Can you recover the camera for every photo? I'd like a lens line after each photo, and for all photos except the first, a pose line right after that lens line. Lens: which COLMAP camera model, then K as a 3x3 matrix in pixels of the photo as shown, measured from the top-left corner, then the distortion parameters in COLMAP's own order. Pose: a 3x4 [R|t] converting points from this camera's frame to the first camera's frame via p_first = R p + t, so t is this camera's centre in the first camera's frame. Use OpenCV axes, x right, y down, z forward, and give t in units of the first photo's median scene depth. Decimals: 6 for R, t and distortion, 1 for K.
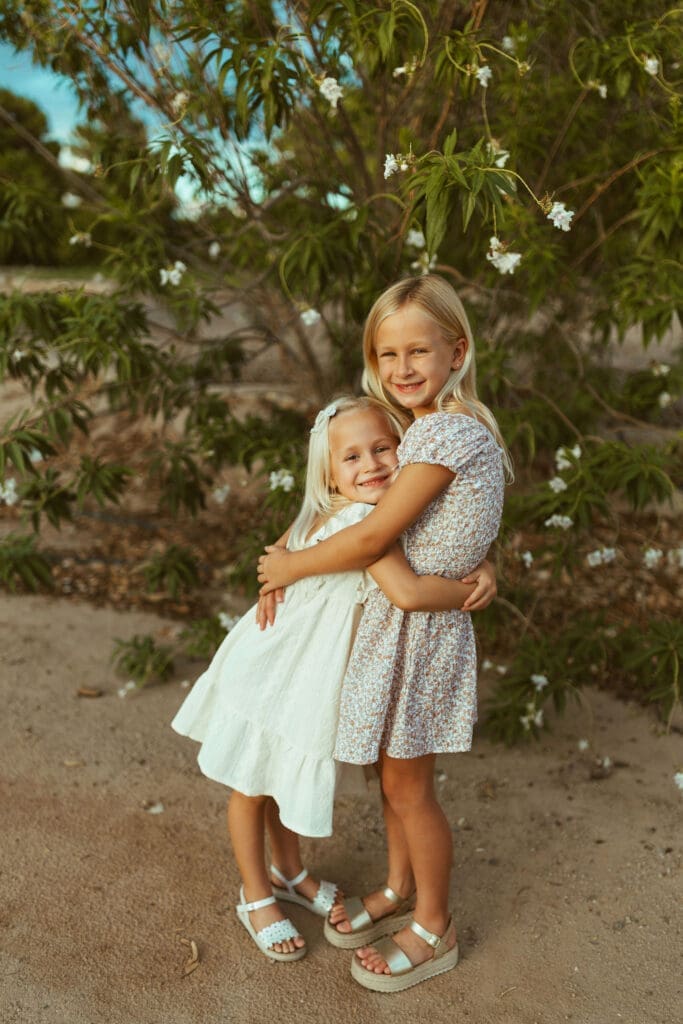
lens RADIAL K [[952.6, 0, 327.5], [0, 952.6, 517.1], [0, 0, 1]] dist [0.006491, -0.002174]
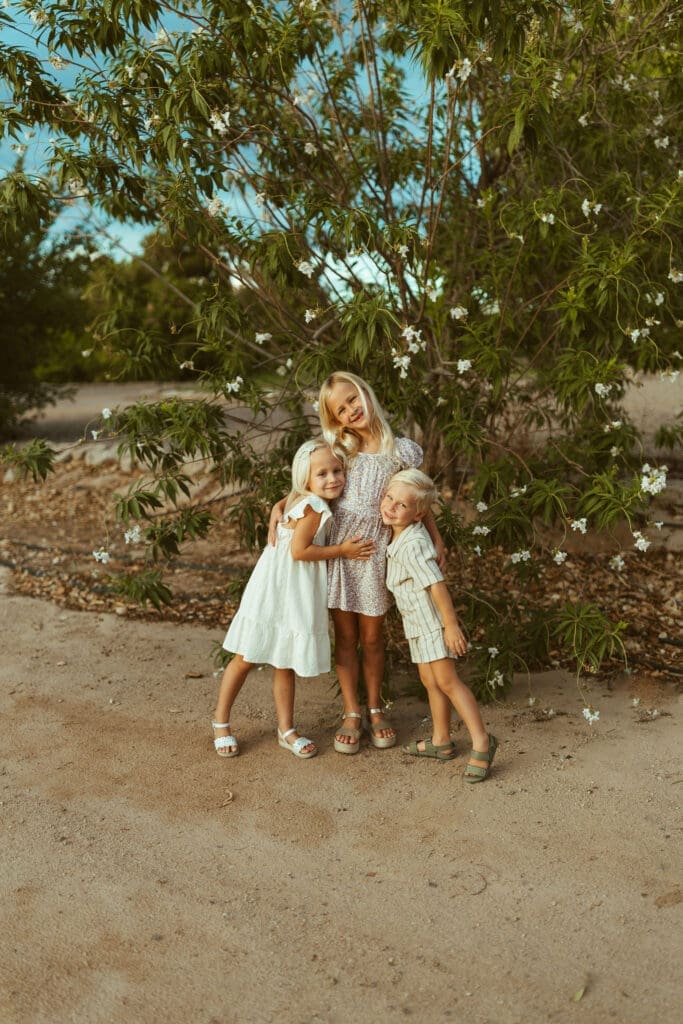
lens RADIAL K [[952.6, 0, 327.5], [0, 952.6, 517.1], [0, 0, 1]] dist [0.006491, -0.002174]
pose [[0.981974, -0.048812, -0.182607, 0.233745], [0.030495, 0.994337, -0.101803, 0.105968], [0.186542, 0.094399, 0.977901, -0.407252]]
